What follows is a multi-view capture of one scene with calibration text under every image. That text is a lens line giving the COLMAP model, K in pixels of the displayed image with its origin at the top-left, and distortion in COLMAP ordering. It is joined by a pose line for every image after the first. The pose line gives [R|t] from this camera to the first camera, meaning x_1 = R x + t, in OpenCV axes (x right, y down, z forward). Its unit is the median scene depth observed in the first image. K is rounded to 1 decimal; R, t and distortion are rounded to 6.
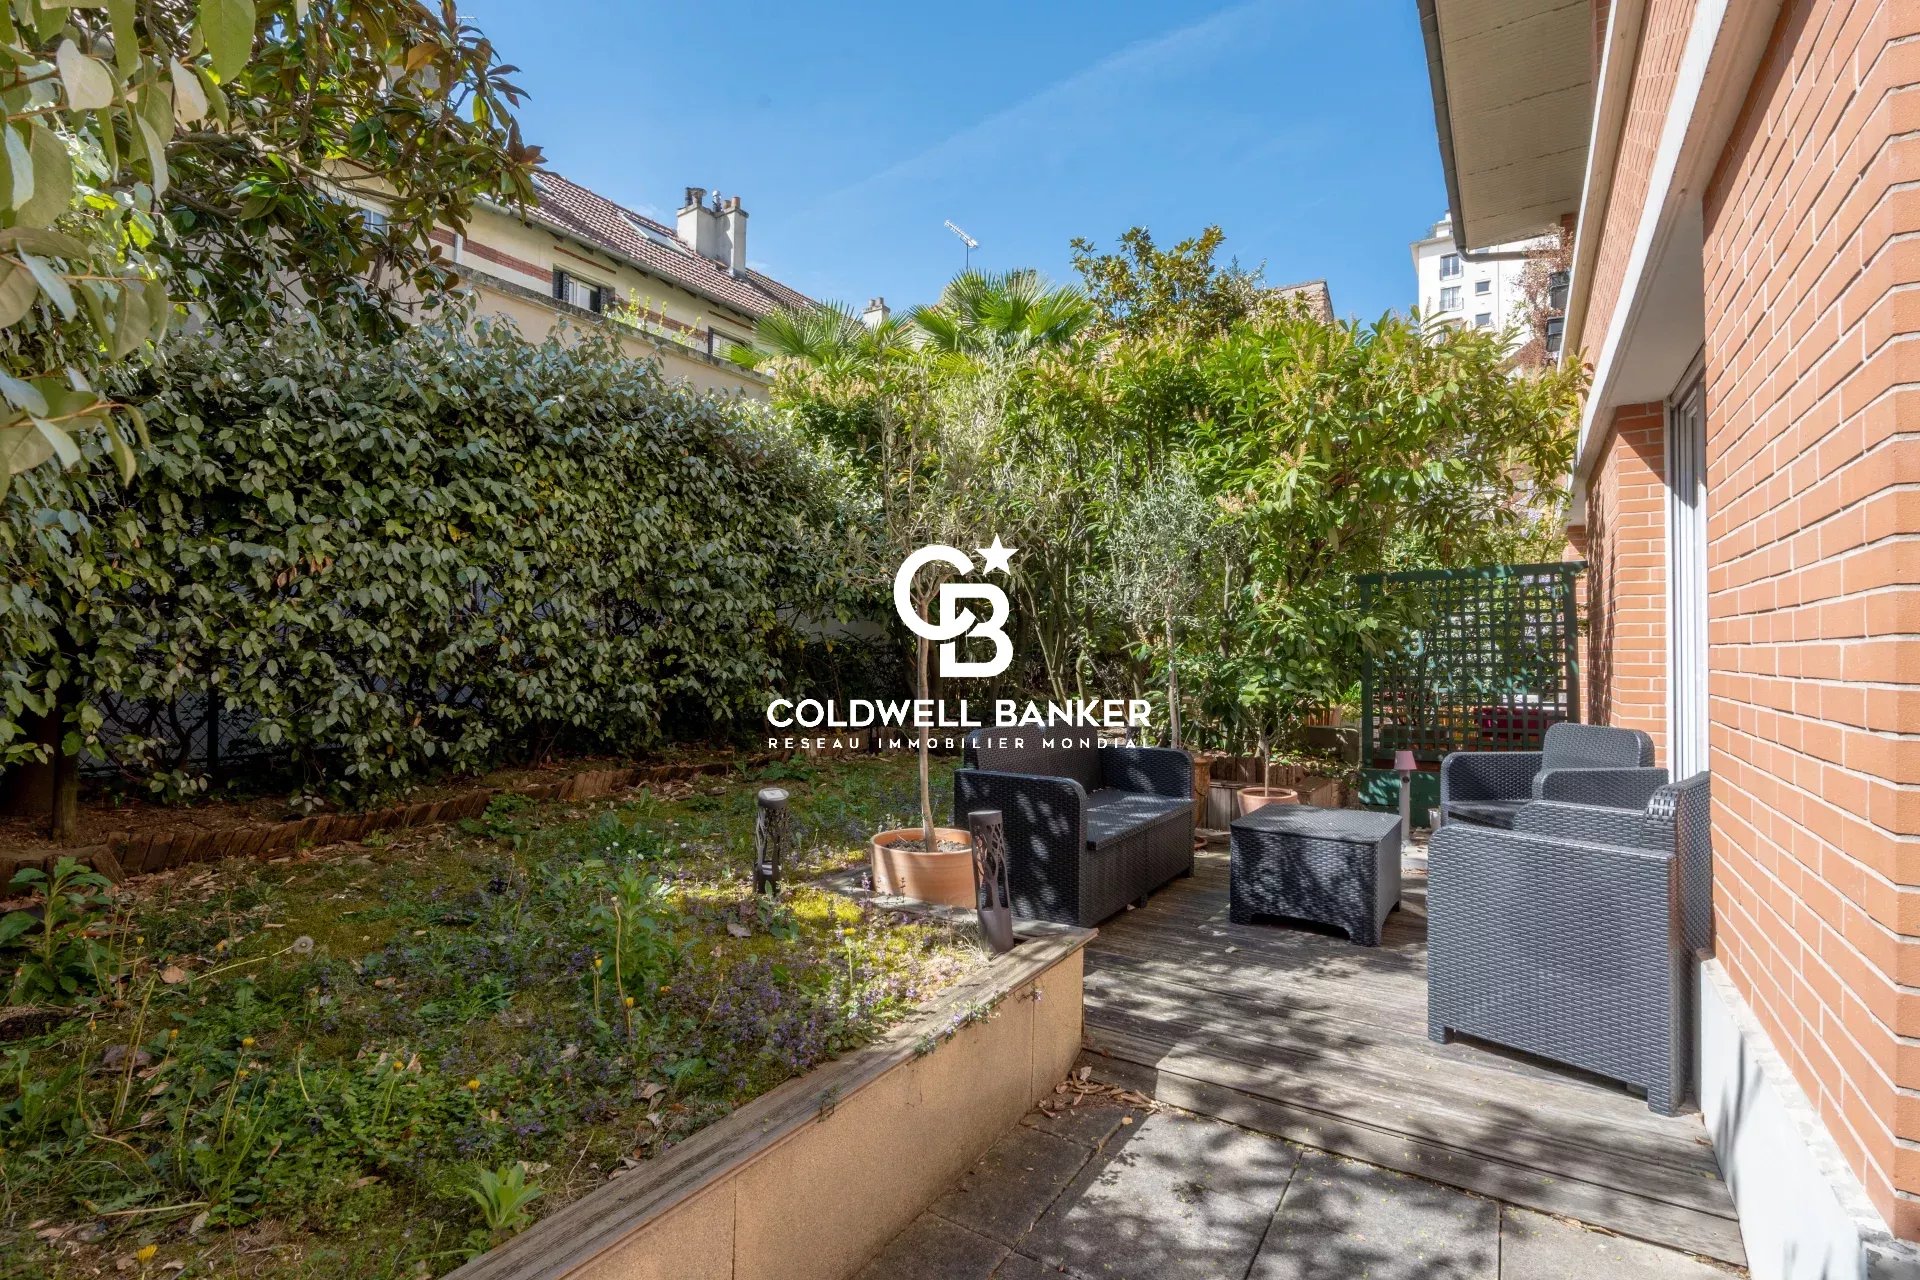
lens RADIAL K [[899.9, 0, 960.0], [0, 899.9, 640.0], [0, 0, 1]] dist [-0.019437, 0.000054]
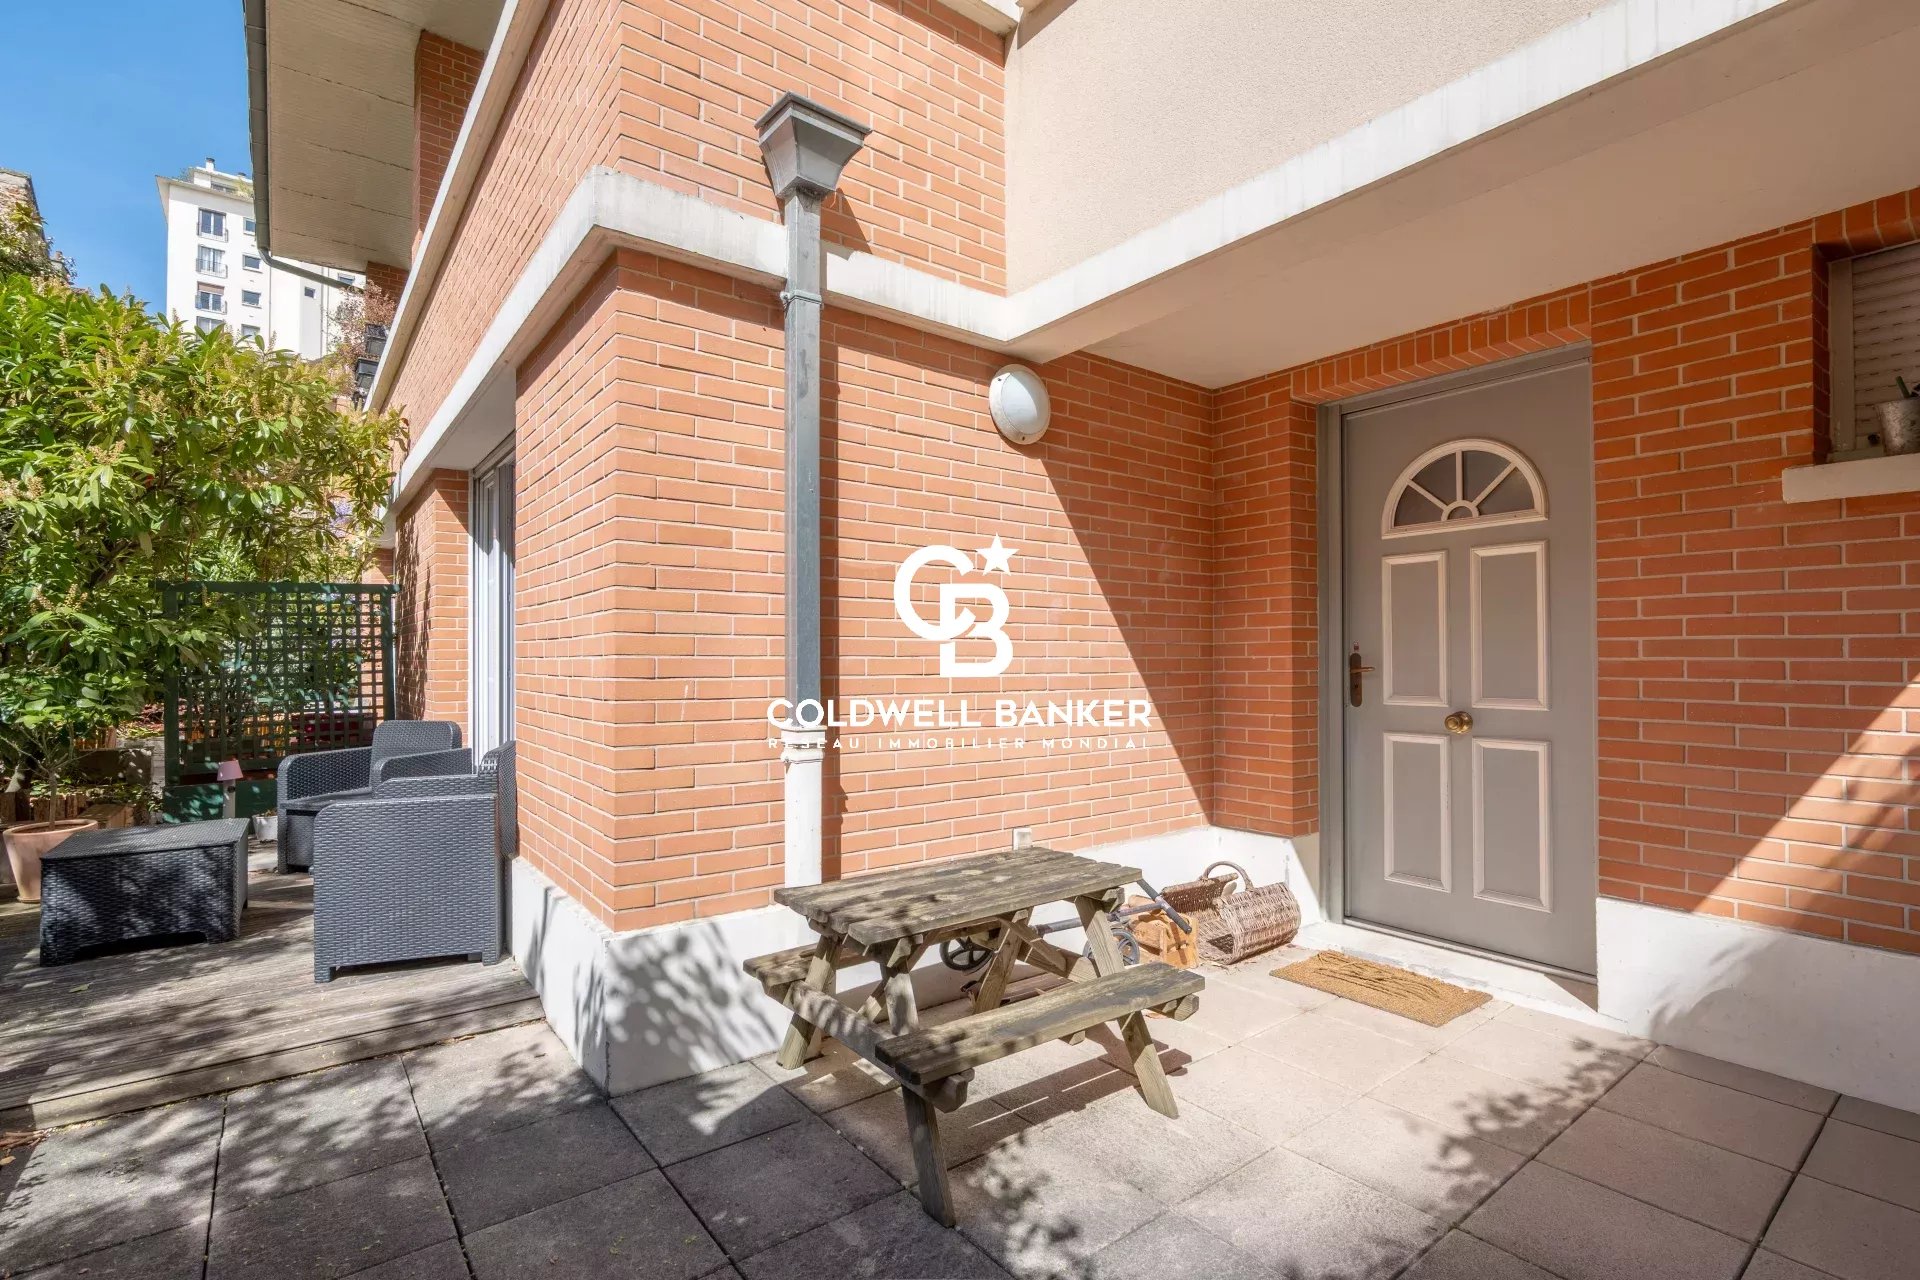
lens RADIAL K [[882.6, 0, 960.0], [0, 882.6, 640.0], [0, 0, 1]] dist [-0.014333, 0.000524]
pose [[0.347818, 0.005319, 0.937547, -0.159566], [-0.001269, 0.999986, -0.005202, -0.010512], [-0.937561, 0.000620, 0.347820, -0.126596]]
